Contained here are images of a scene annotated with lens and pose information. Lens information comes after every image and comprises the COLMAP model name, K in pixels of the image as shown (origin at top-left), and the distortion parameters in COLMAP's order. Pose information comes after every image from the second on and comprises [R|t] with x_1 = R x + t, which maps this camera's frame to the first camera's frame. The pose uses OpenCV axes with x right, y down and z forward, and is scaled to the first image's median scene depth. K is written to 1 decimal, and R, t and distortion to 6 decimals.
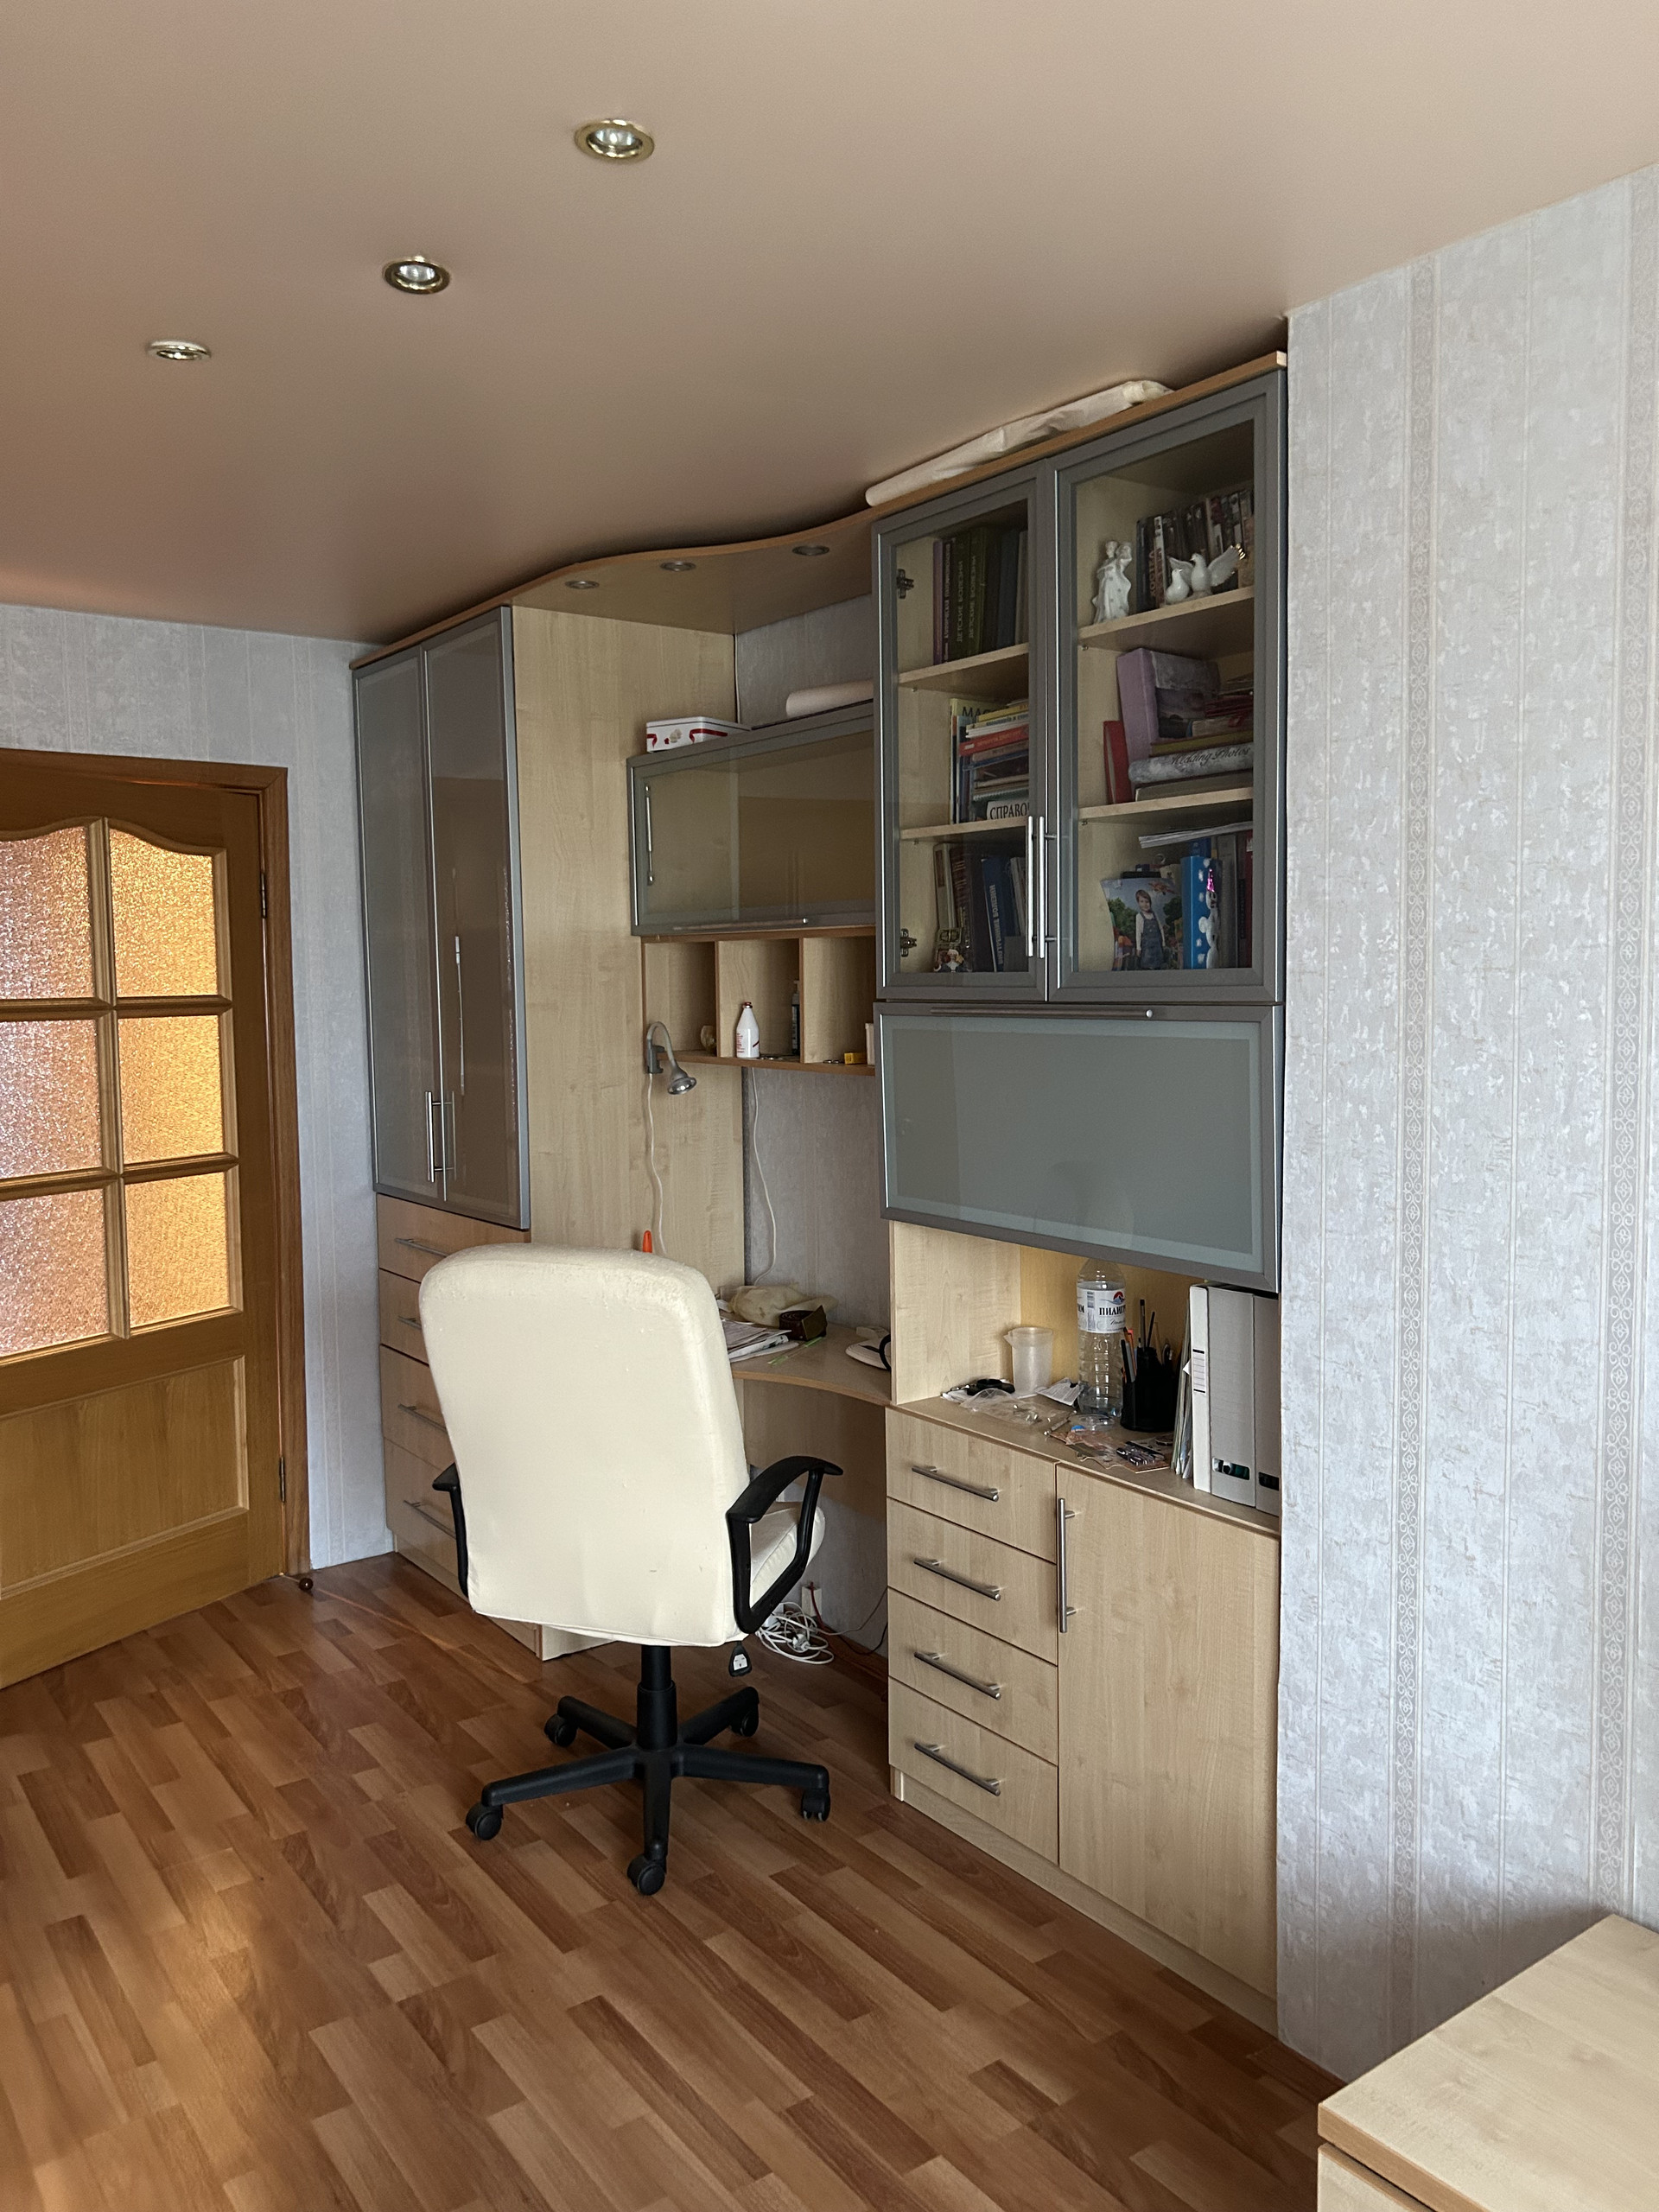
lens RADIAL K [[1626.3, 0, 825.2], [0, 1626.3, 1078.0], [0, 0, 1]] dist [0.031188, -0.054377]
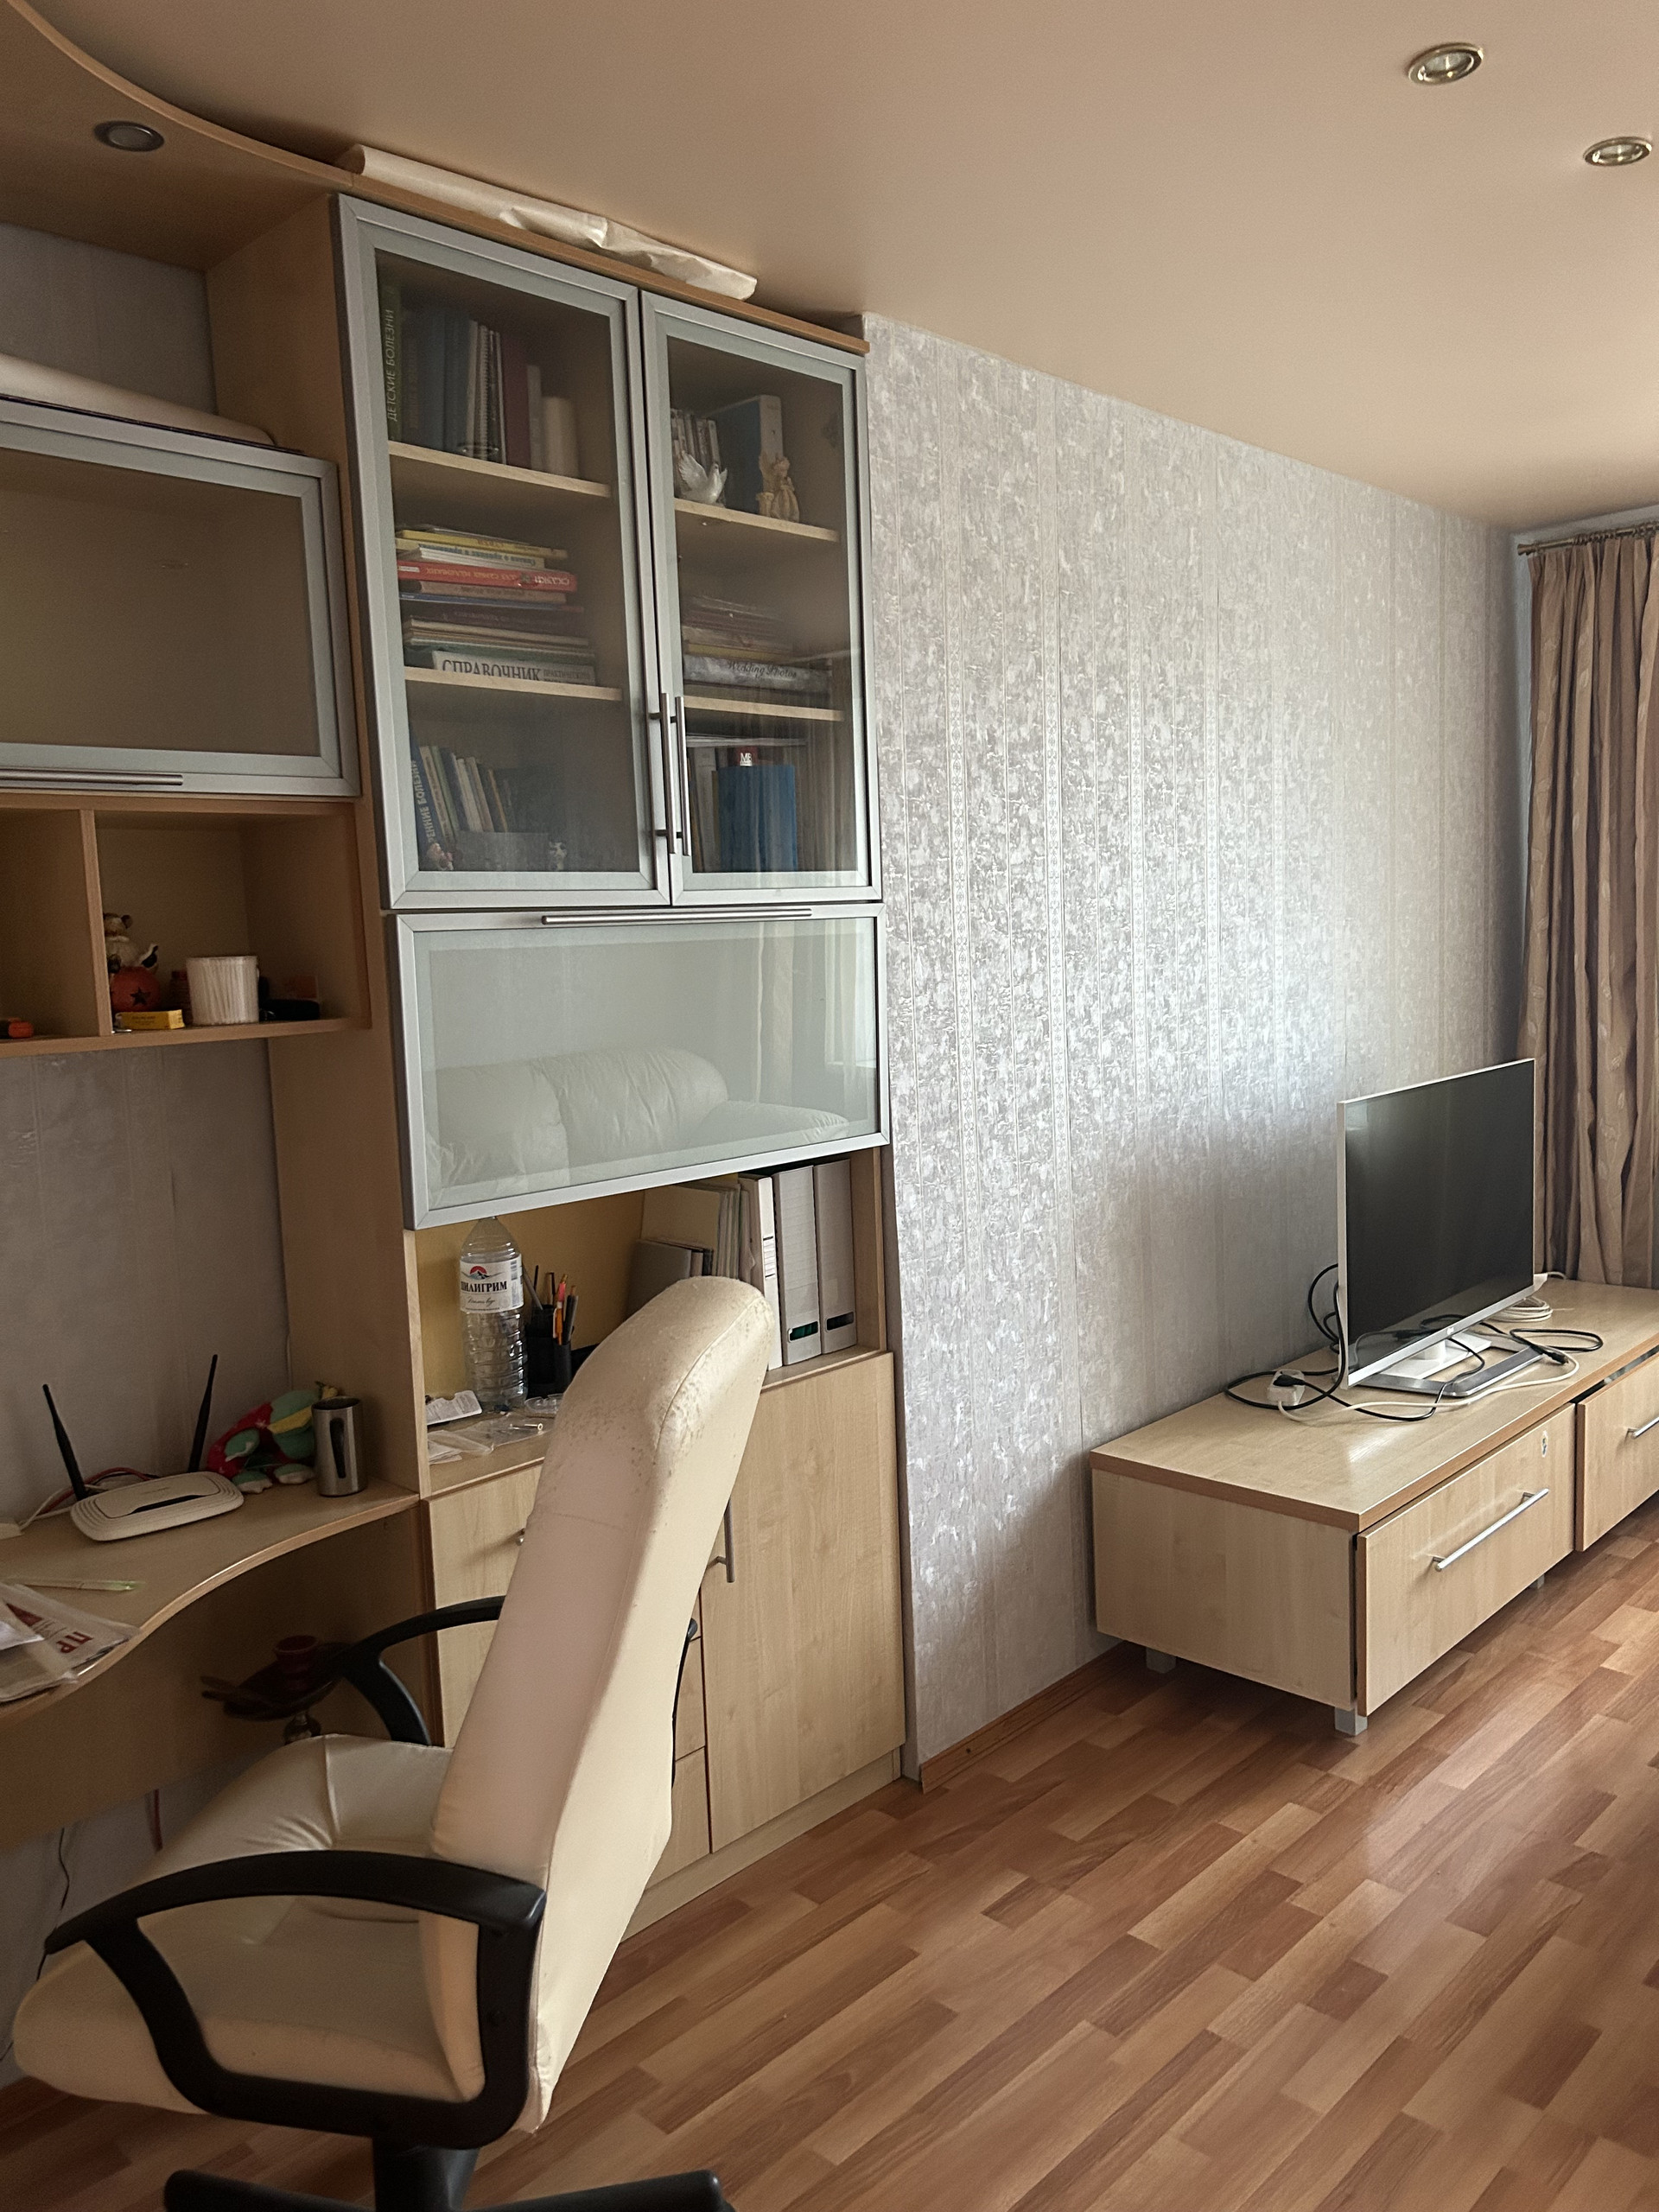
lens RADIAL K [[1636.0, 0, 832.6], [0, 1636.0, 1078.4], [0, 0, 1]] dist [-0.003650, -0.001755]
pose [[-0.161276, -0.070412, 0.984394, -0.824995], [0.110704, 0.989866, 0.088941, -0.022251], [-0.980681, 0.123320, -0.151846, 1.137712]]
